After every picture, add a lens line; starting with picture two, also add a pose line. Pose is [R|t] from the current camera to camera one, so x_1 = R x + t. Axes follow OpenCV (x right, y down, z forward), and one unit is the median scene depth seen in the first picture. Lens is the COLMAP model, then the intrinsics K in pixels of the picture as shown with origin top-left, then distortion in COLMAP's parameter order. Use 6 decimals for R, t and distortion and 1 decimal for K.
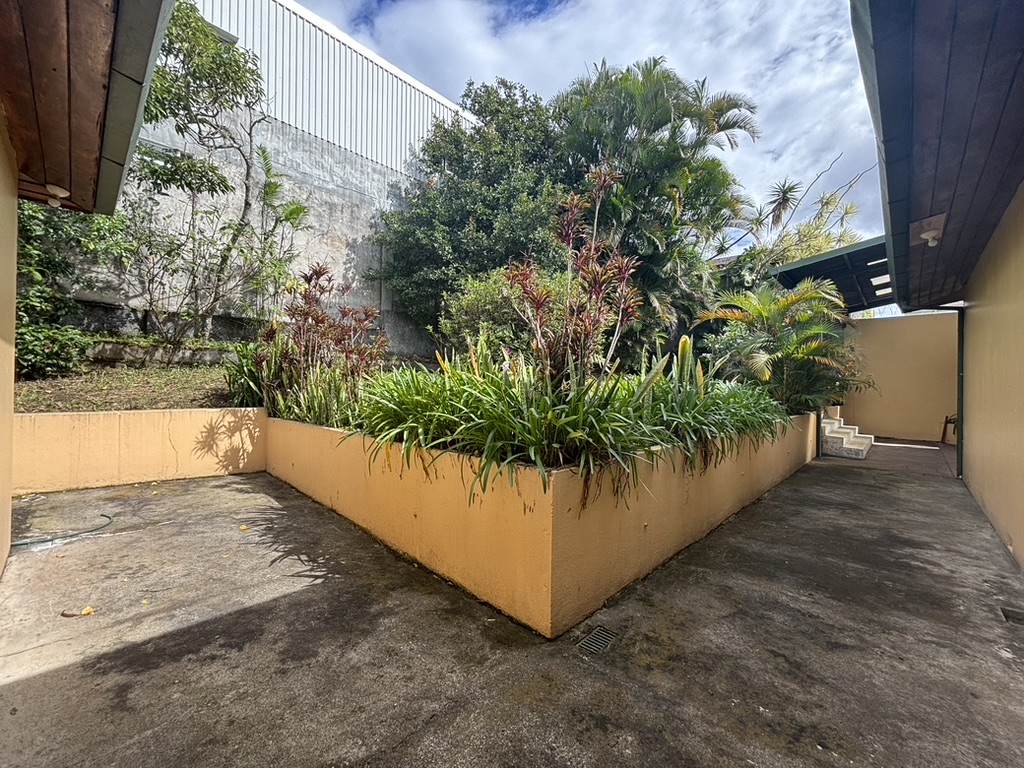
lens RADIAL K [[412.9, 0, 512.0], [0, 412.9, 384.0], [0, 0, 1]] dist [-0.013346, 0.000143]
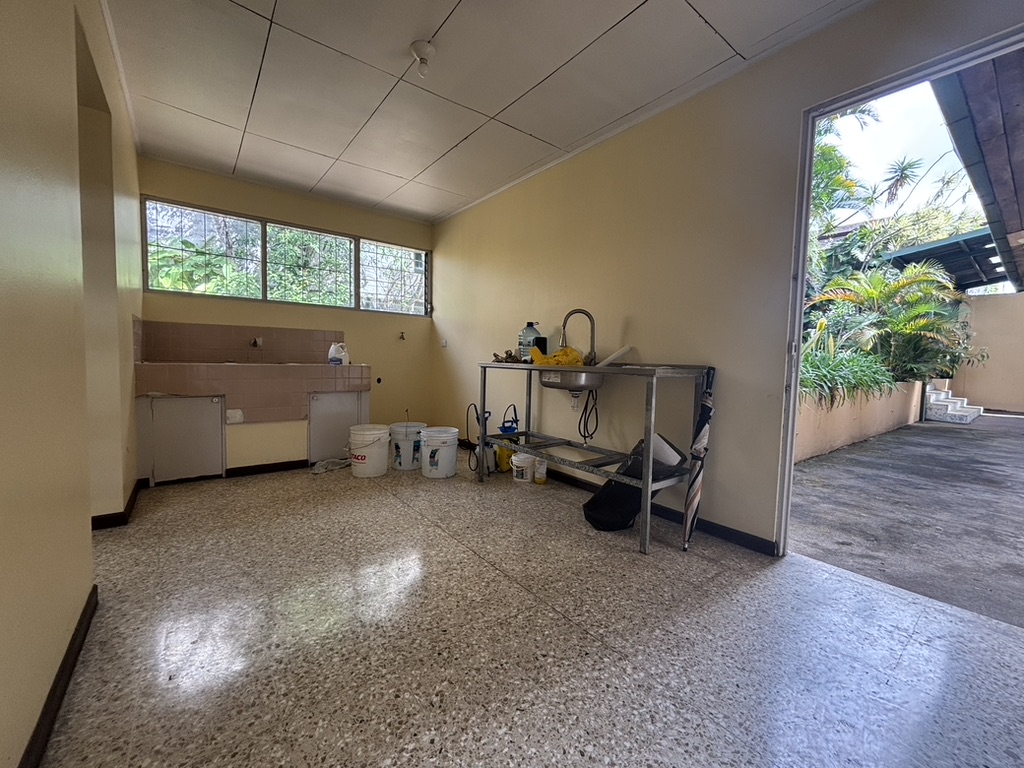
lens RADIAL K [[412.1, 0, 515.9], [0, 412.1, 387.6], [0, 0, 1]] dist [-0.002148, -0.000271]
pose [[0.989207, 0.014275, -0.145825, -0.190608], [-0.004799, 0.997865, 0.065127, 0.017507], [0.146443, -0.063724, 0.987164, -0.272538]]
